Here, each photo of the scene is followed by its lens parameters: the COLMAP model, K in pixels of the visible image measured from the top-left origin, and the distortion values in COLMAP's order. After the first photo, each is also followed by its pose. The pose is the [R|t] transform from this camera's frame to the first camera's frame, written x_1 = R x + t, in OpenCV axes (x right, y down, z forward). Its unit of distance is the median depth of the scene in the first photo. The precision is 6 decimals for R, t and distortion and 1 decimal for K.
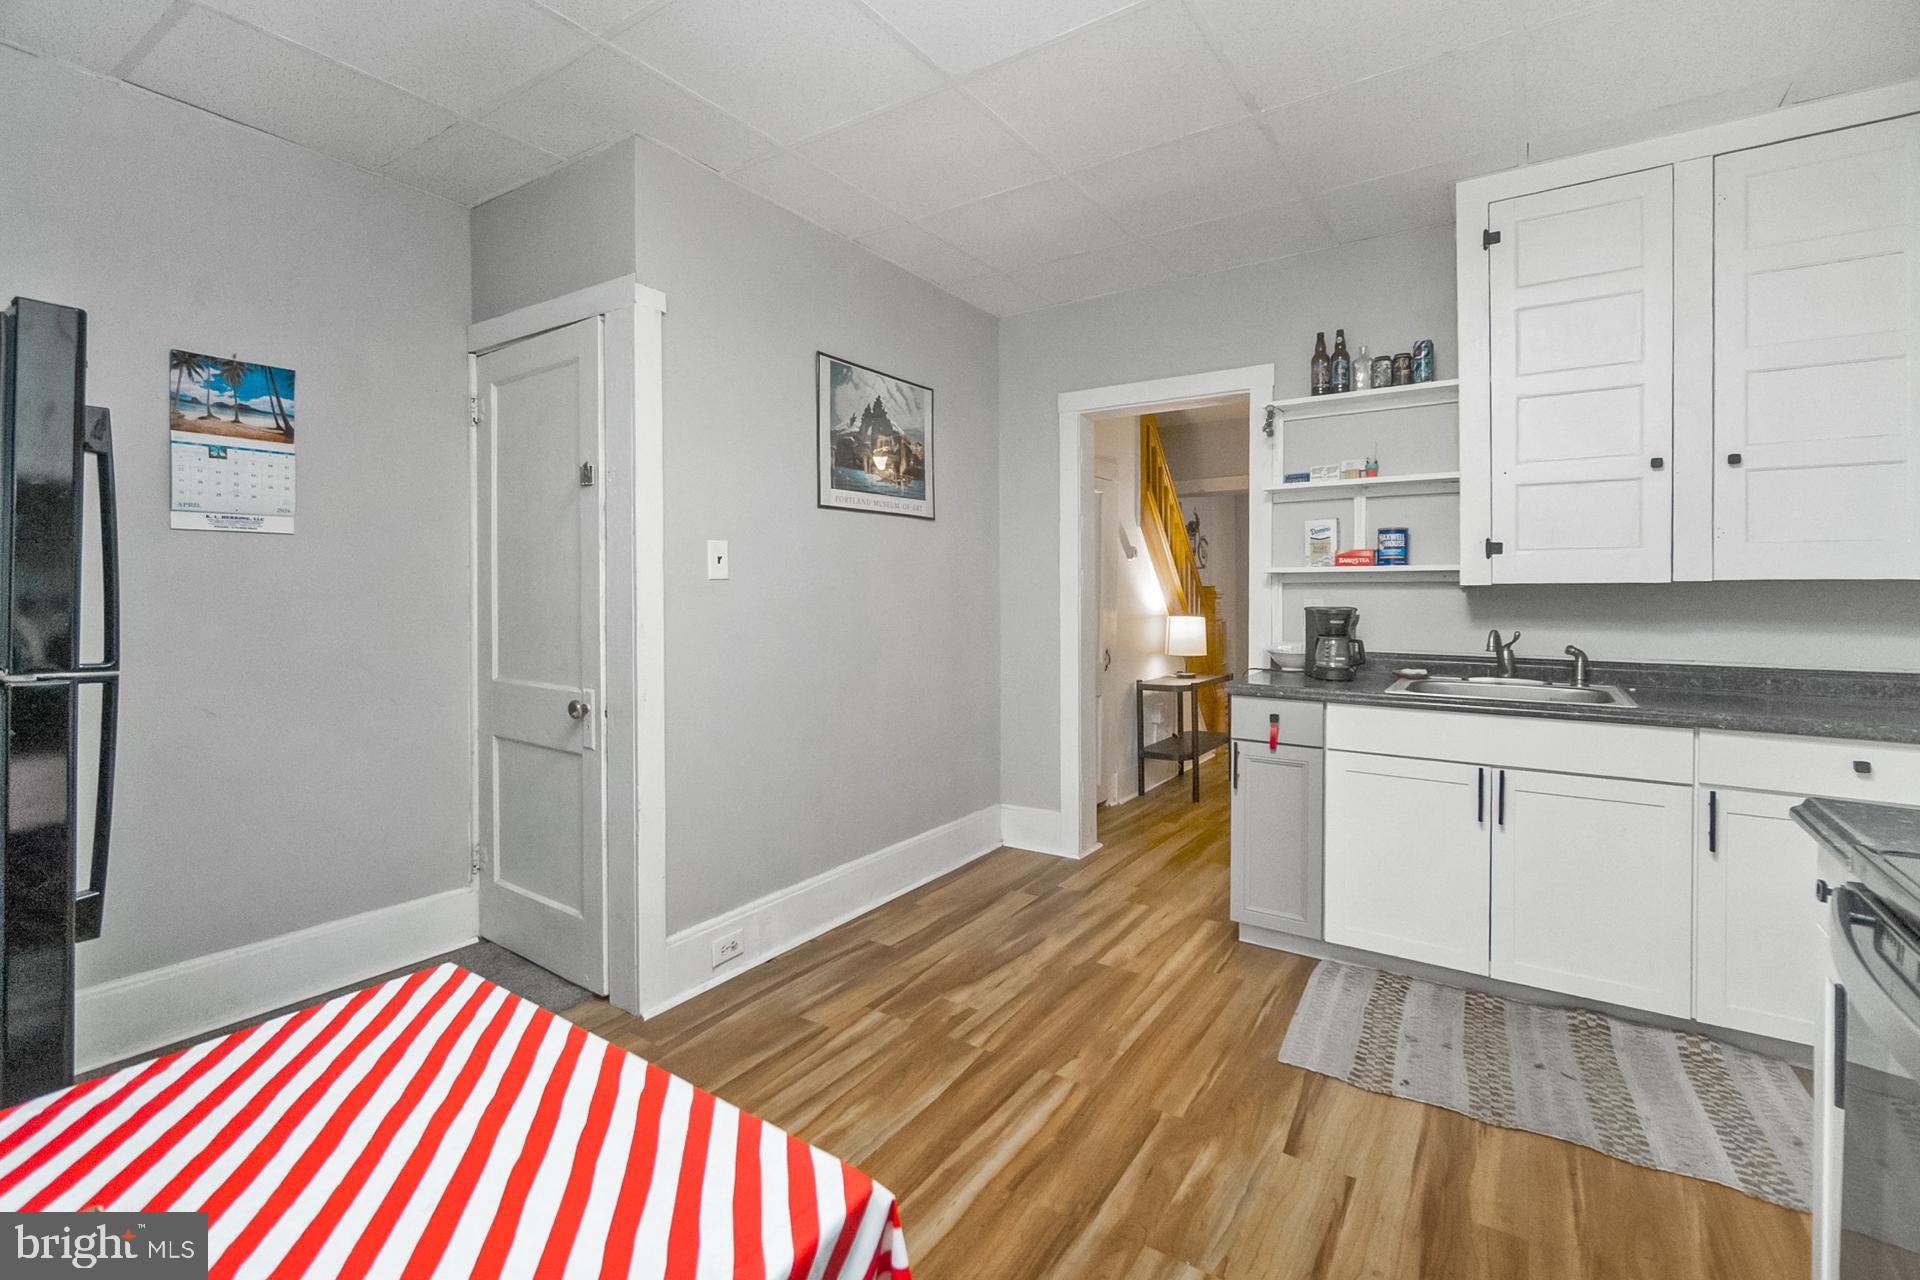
lens RADIAL K [[850.1, 0, 961.1], [0, 850.1, 617.3], [0, 0, 1]] dist [-0.003698, 0.000316]
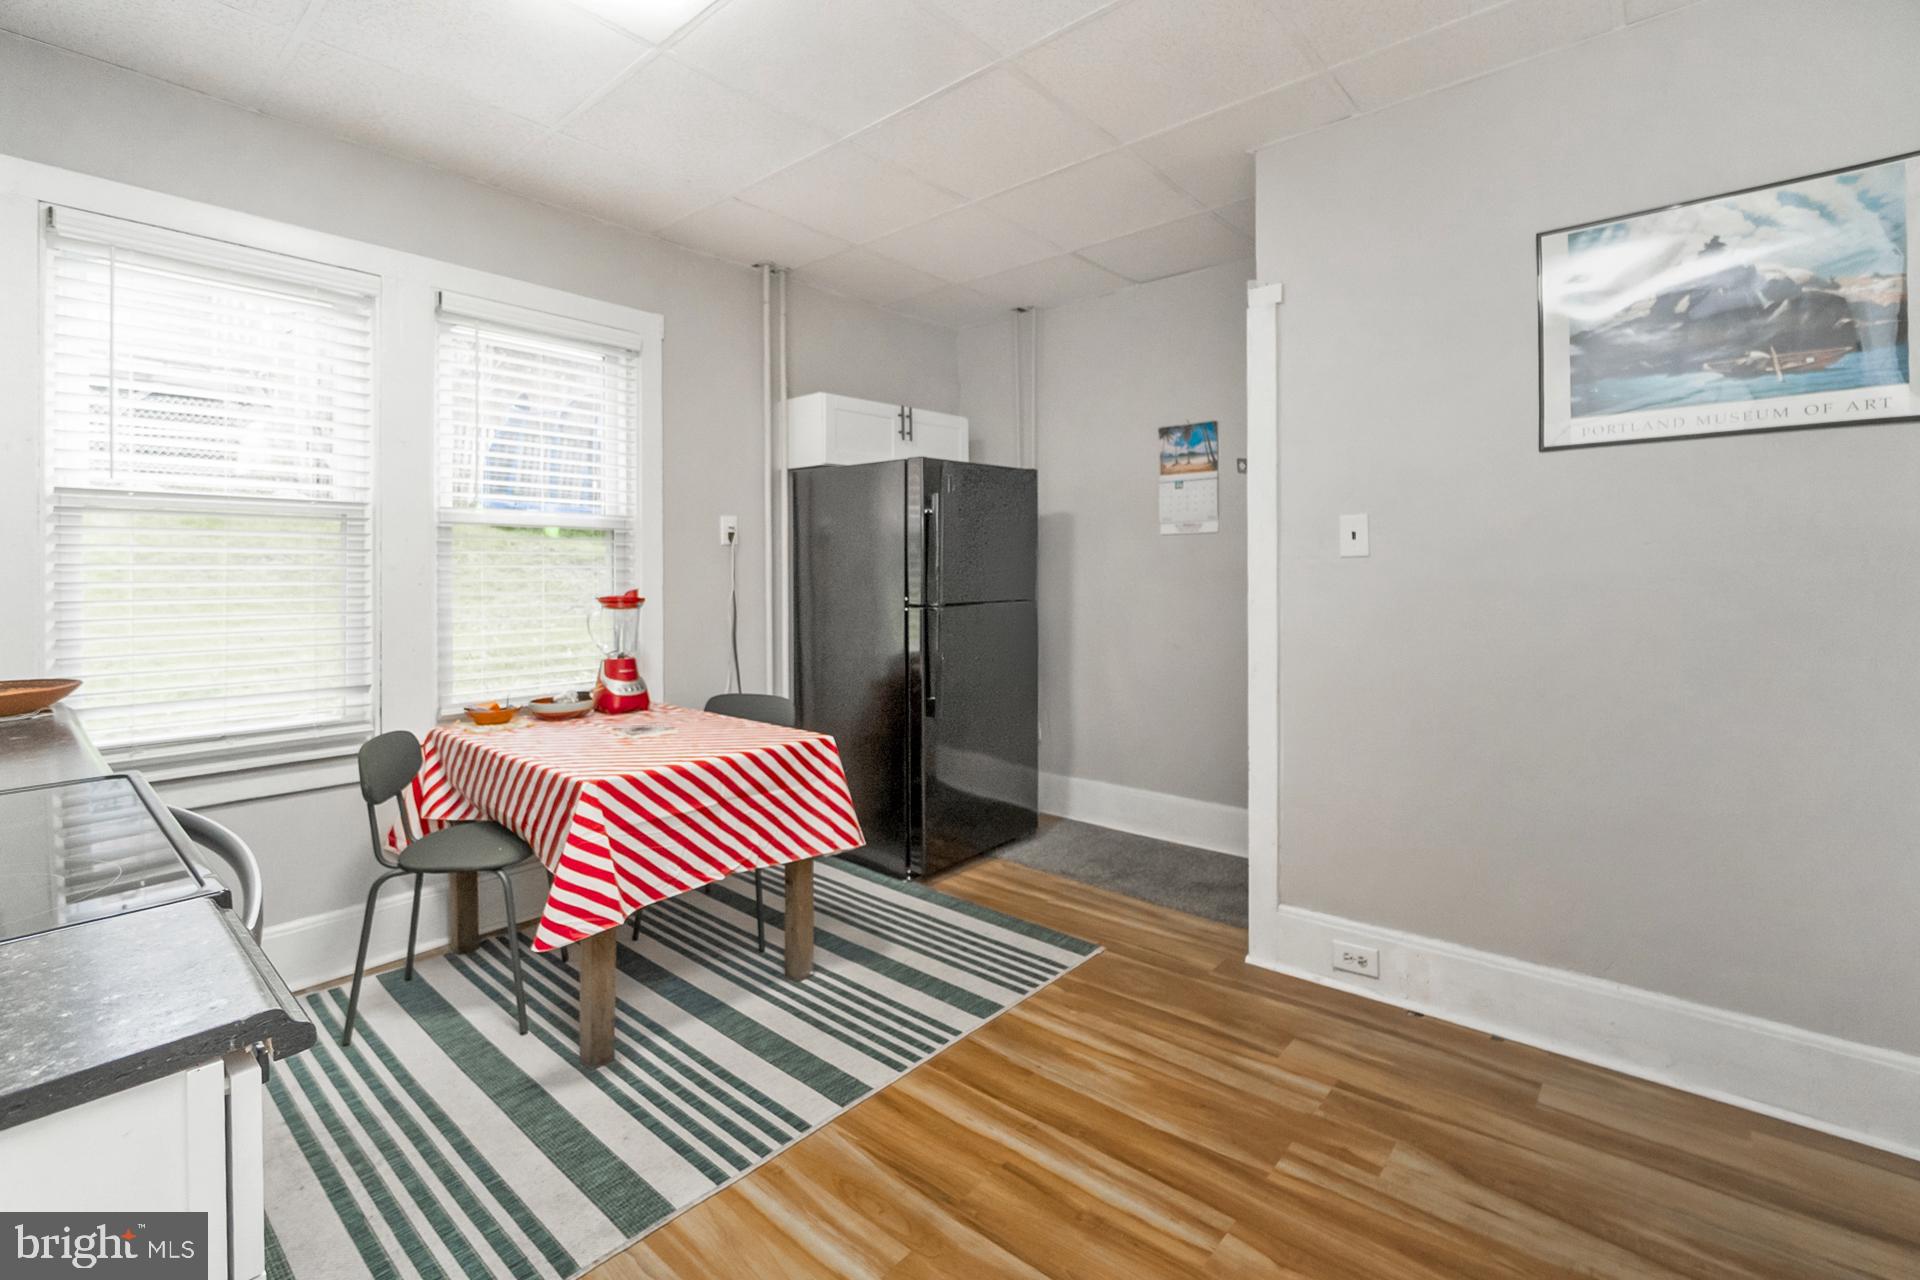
lens RADIAL K [[850.1, 0, 944.6], [0, 850.1, 576.9], [0, 0, 1]] dist [-0.003698, 0.000316]
pose [[-0.123403, 0.005869, -0.992339, 0.719405], [-0.020380, 0.999757, 0.008448, -0.021810], [0.992147, 0.021267, -0.123254, 0.701715]]
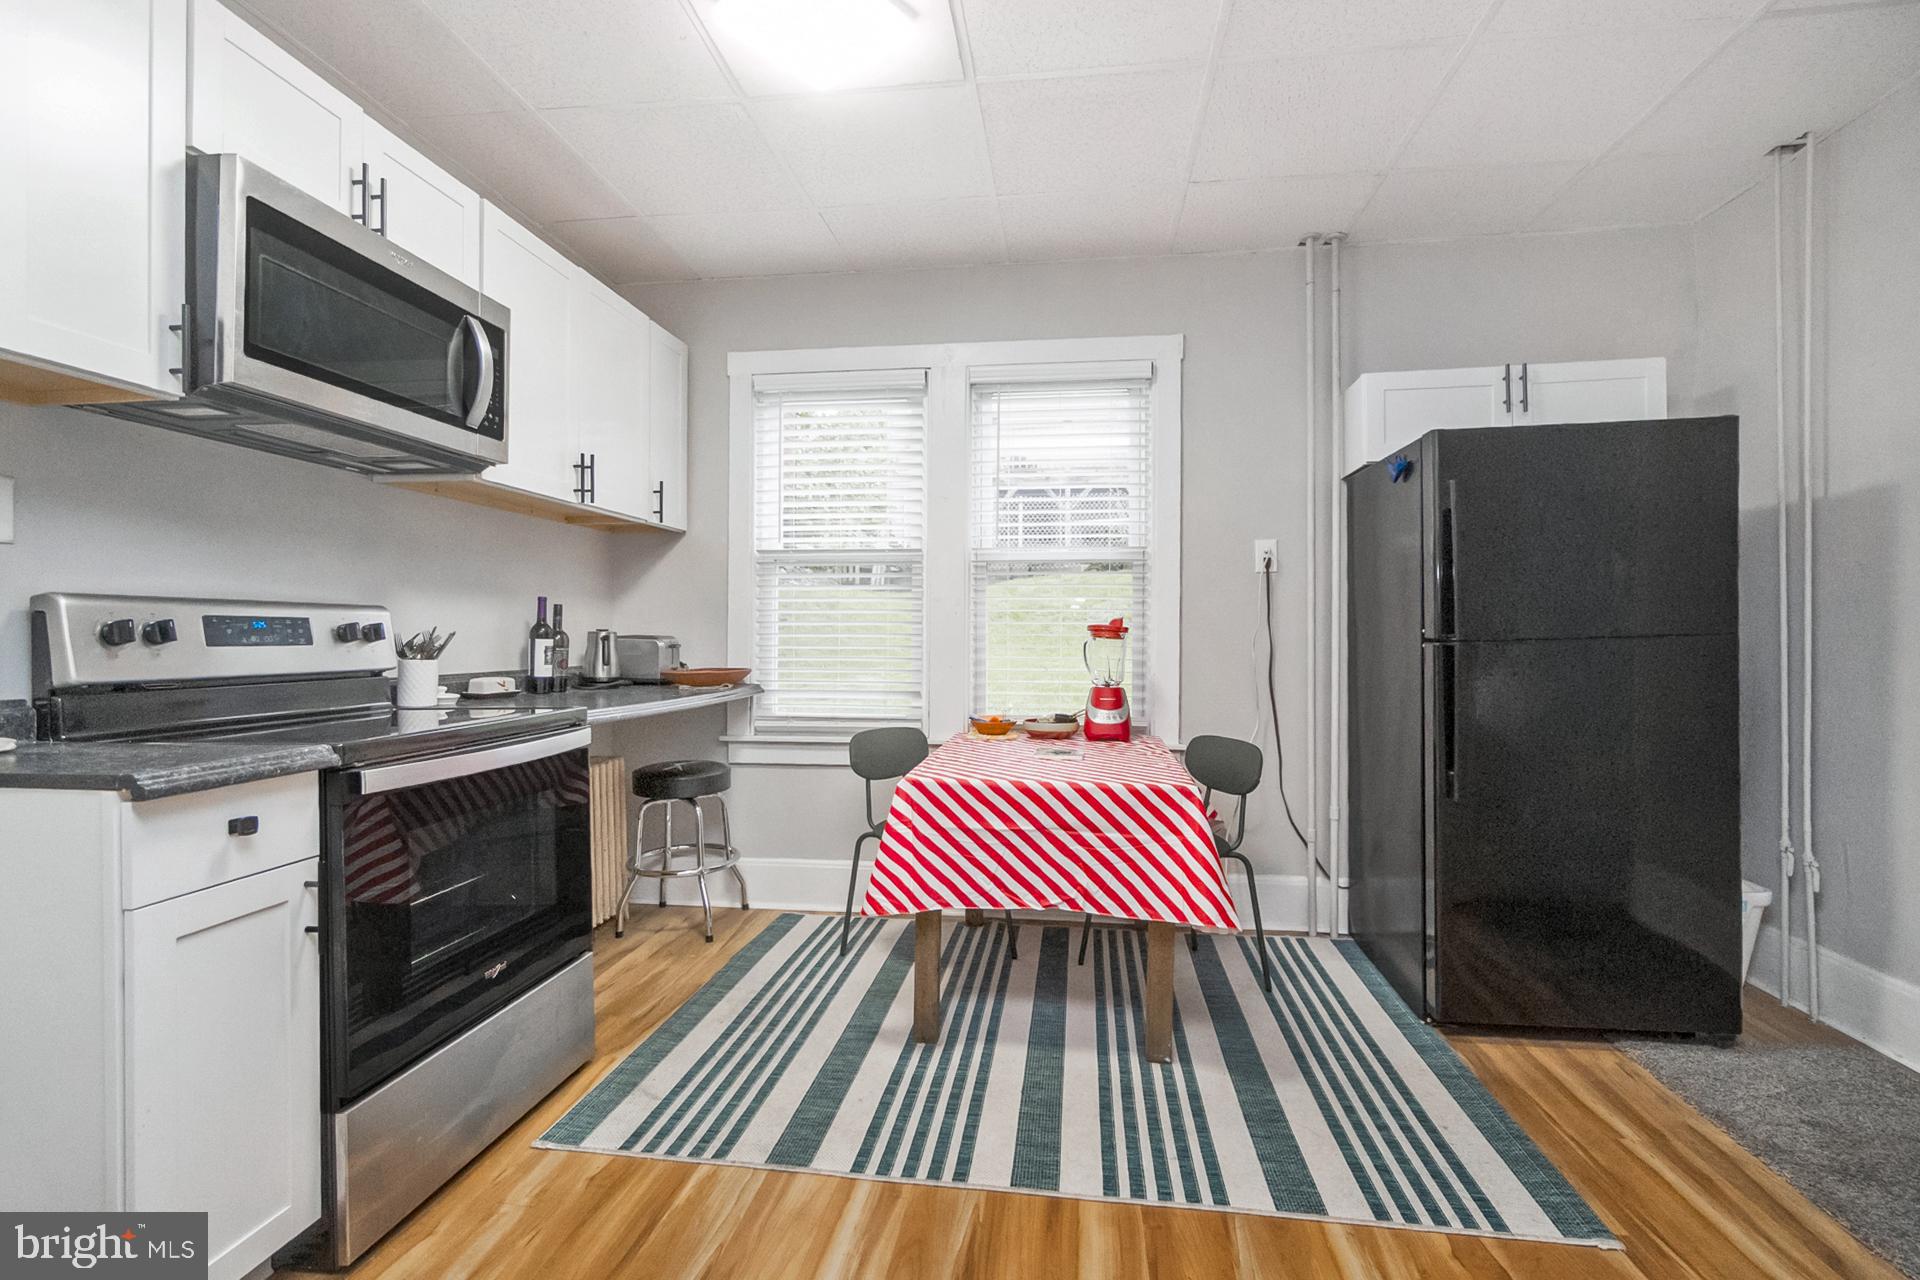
lens RADIAL K [[850.1, 0, 961.5], [0, 850.1, 639.0], [0, 0, 1]] dist [-0.003698, 0.000316]
pose [[-0.890468, -0.001127, -0.455044, 0.318239], [-0.014334, 0.999570, 0.025575, 0.015861], [0.454819, 0.029297, -0.890102, 1.087500]]
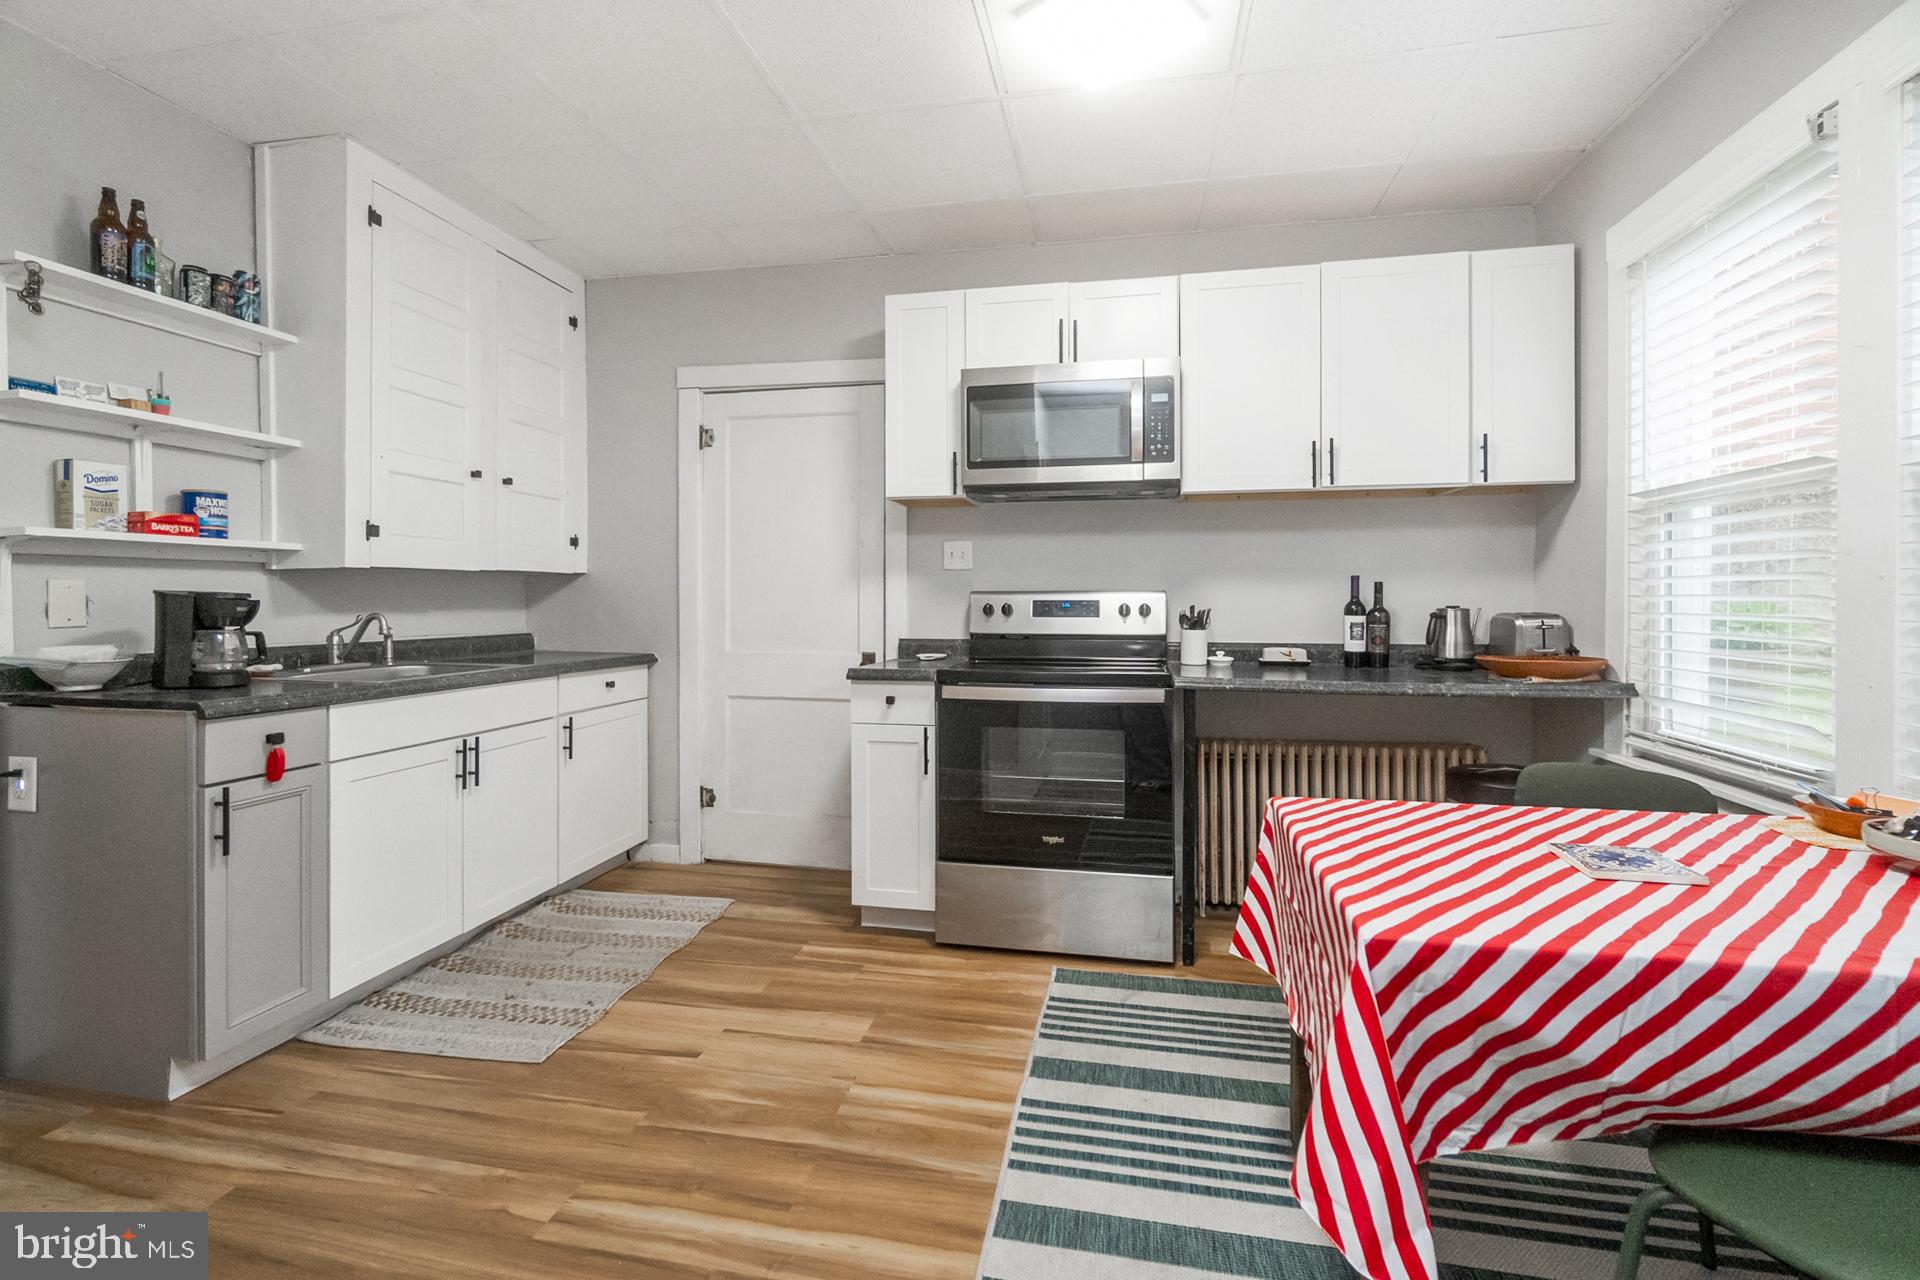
lens RADIAL K [[850.1, 0, 976.1], [0, 850.1, 606.4], [0, 0, 1]] dist [-0.003698, 0.000316]
pose [[-0.407824, -0.012860, 0.912970, -0.585709], [0.022484, 0.999456, 0.024122, -0.000518], [-0.912783, 0.030365, -0.407314, 0.791079]]
